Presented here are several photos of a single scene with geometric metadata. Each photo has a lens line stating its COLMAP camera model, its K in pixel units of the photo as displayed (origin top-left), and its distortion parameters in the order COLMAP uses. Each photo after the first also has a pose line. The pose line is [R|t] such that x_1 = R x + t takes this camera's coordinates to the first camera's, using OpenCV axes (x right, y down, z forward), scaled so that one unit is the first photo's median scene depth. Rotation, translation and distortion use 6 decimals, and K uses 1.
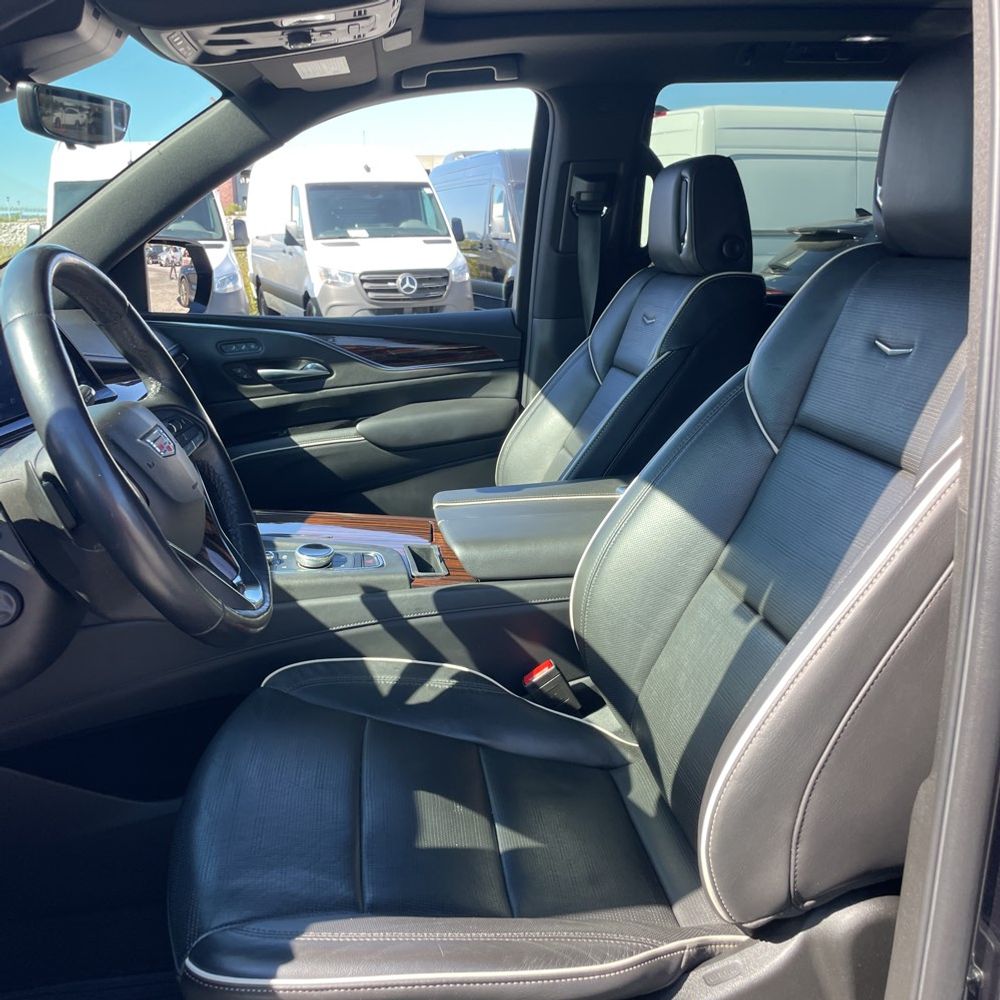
lens RADIAL K [[1004.2, 0, 494.6], [0, 1004.2, 496.2], [0, 0, 1]] dist [0.072101, -0.097180]
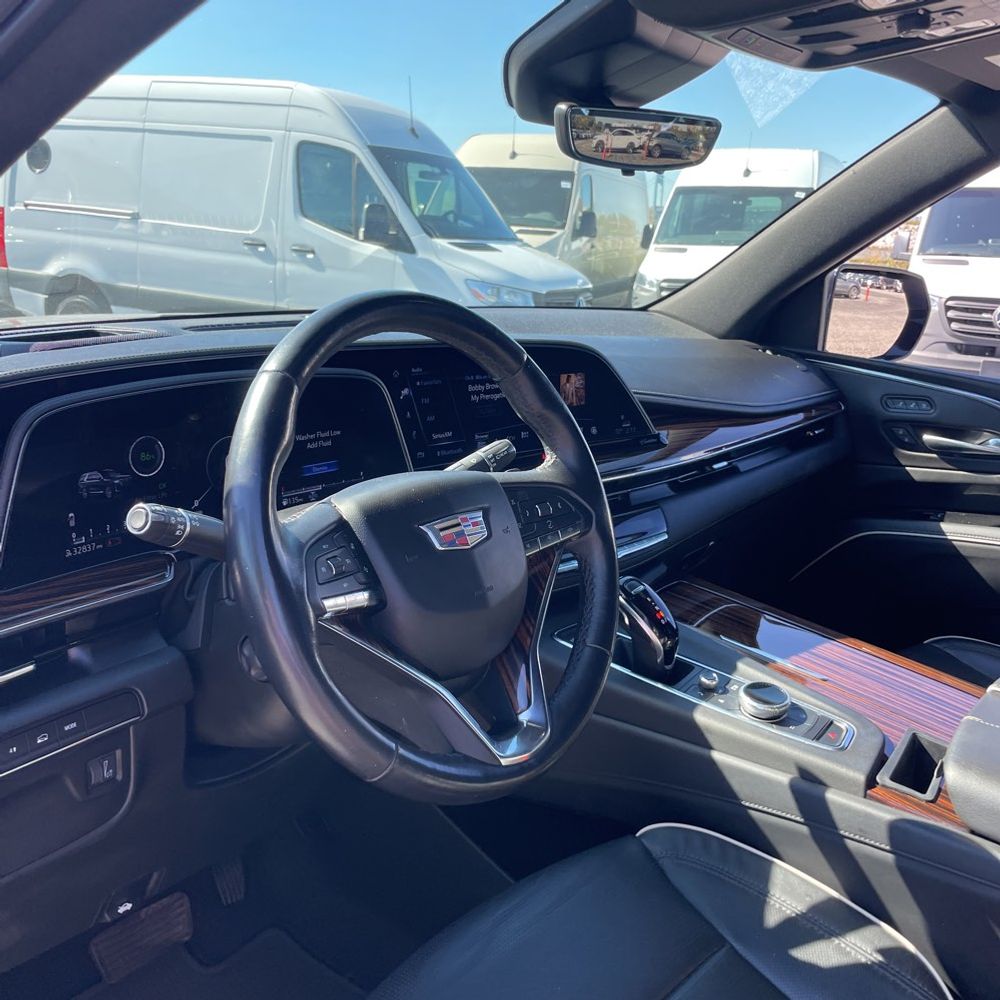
lens RADIAL K [[1004.2, 0, 494.6], [0, 1004.2, 496.2], [0, 0, 1]] dist [0.072101, -0.097180]
pose [[0.684159, 0.228300, -0.692680, 0.181927], [-0.235176, 0.968071, 0.086784, -0.111924], [0.690376, 0.103528, 0.716005, 0.296762]]
